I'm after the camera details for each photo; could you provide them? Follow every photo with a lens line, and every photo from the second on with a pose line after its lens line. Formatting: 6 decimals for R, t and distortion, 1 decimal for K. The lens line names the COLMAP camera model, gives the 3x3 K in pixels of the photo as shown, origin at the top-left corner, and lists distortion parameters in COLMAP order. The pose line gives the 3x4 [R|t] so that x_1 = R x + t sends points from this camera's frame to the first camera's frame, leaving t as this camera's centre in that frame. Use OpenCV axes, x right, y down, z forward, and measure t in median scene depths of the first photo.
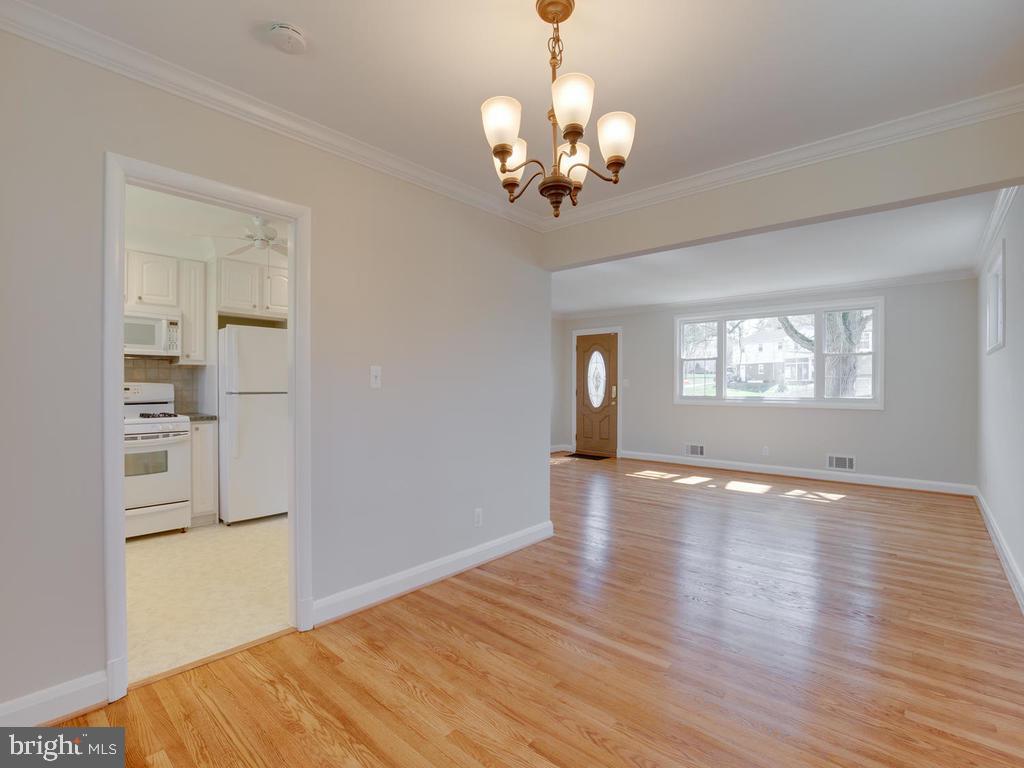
lens RADIAL K [[478.4, 0, 512.9], [0, 478.4, 390.9], [0, 0, 1]] dist [-0.032323, -0.000163]
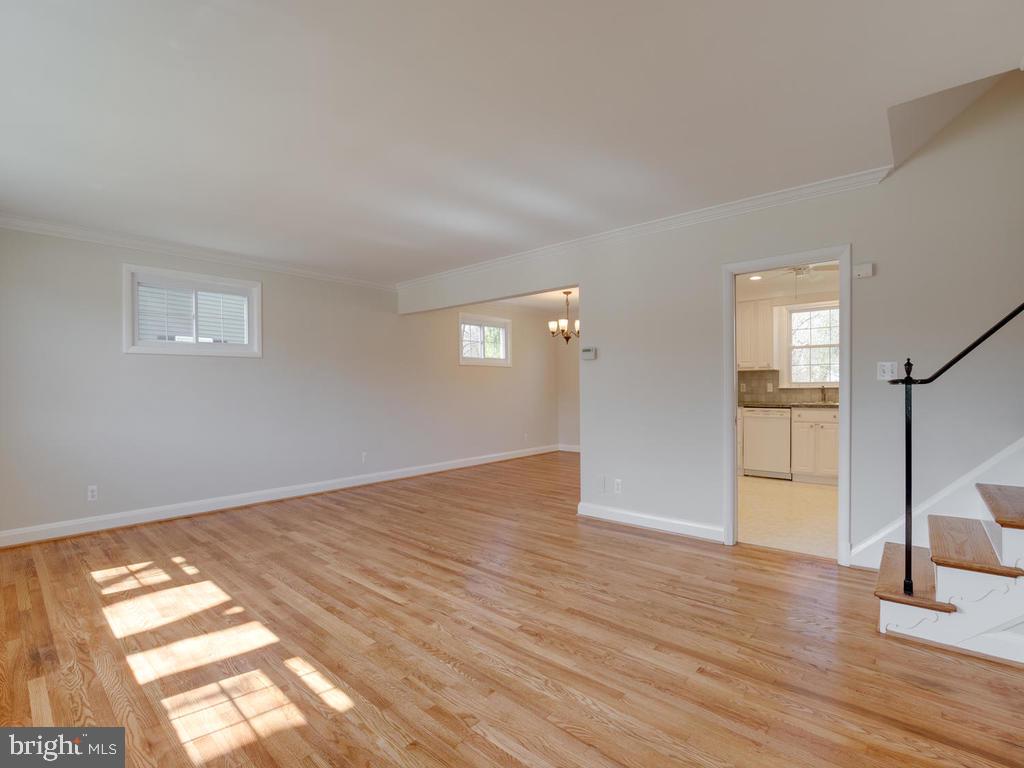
lens RADIAL K [[478.4, 0, 512.9], [0, 478.4, 390.9], [0, 0, 1]] dist [-0.032323, -0.000163]
pose [[-0.999969, 0.004871, -0.006207, 0.169278], [0.004782, 0.999886, 0.014319, -0.007628], [0.006276, 0.014289, -0.999878, 1.467908]]
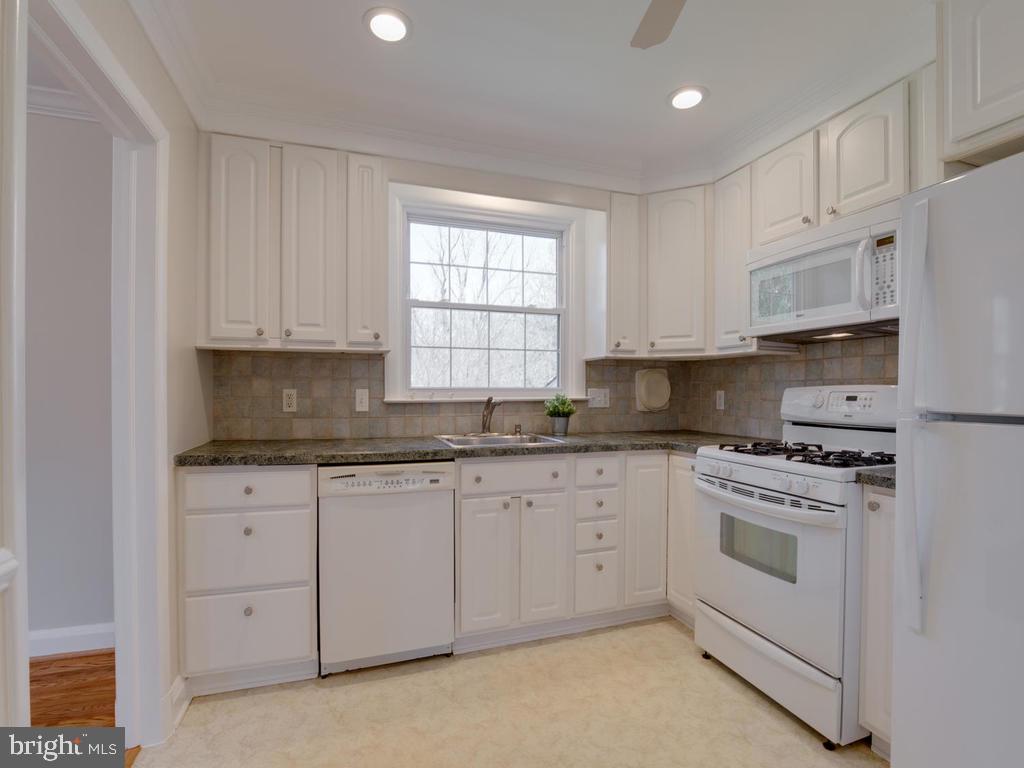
lens RADIAL K [[480.4, 0, 513.9], [0, 480.4, 396.2], [0, 0, 1]] dist [-0.036946, 0.000721]
pose [[-0.484493, 0.005671, -0.874777, -0.144091], [-0.008304, 0.999904, 0.011082, -0.006058], [0.874756, 0.012633, -0.484399, 0.651711]]
